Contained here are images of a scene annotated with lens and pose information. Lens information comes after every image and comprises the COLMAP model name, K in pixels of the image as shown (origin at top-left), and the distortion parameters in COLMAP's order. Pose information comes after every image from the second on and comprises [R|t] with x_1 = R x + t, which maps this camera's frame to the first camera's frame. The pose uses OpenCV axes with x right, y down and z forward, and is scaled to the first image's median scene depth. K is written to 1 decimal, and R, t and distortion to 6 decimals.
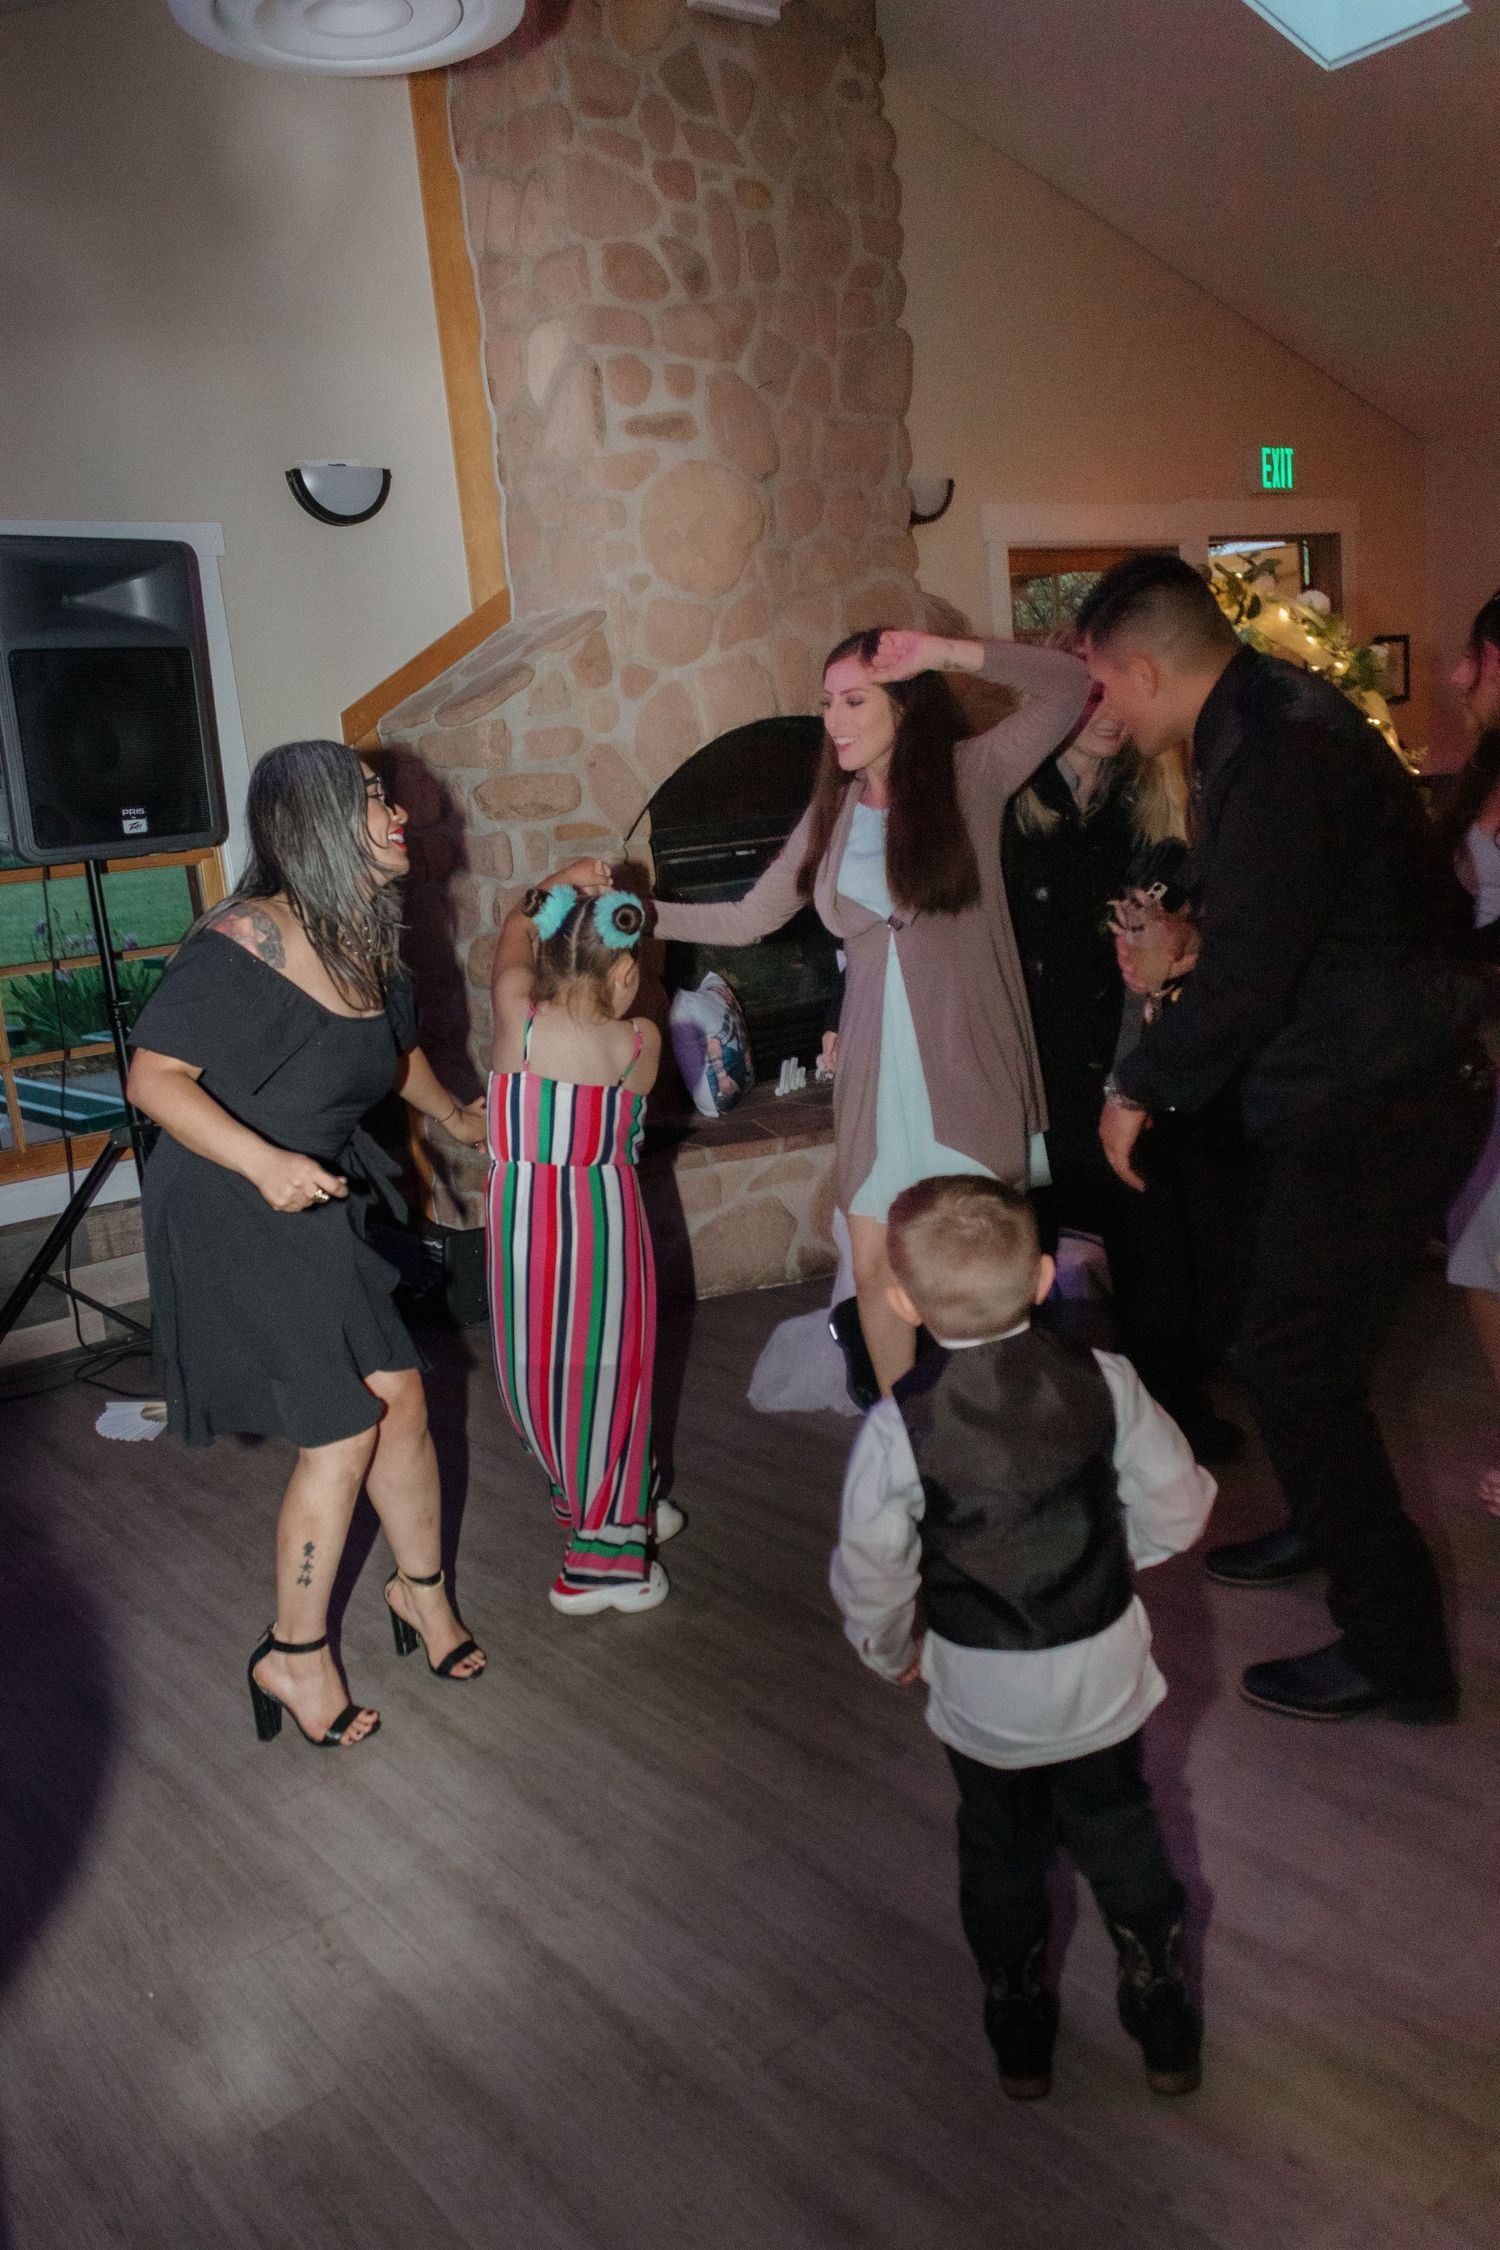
lens RADIAL K [[1825.4, 0, 747.7], [0, 1825.4, 1133.1], [0, 0, 1]] dist [0.017541, 0.004288]
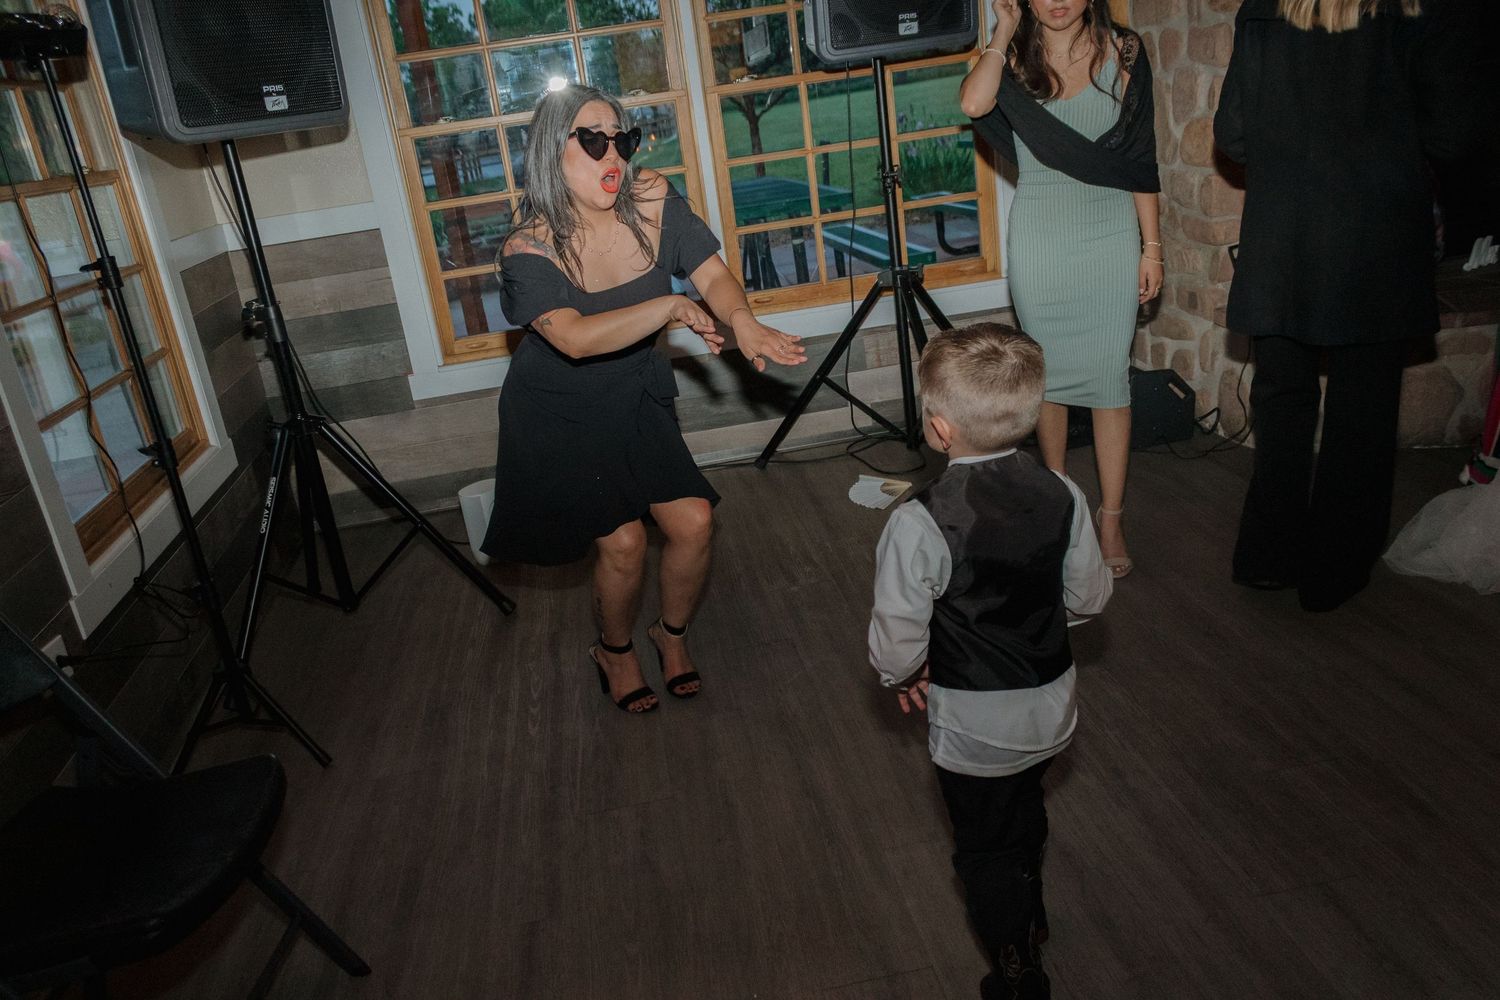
lens RADIAL K [[1216.9, 0, 746.4], [0, 1216.9, 498.9], [0, 0, 1]] dist [0.017541, 0.004288]
pose [[0.870569, 0.142994, -0.470810, 0.007462], [-0.050648, 0.977801, 0.203323, -0.015338], [0.489432, -0.153161, 0.858486, 0.160424]]
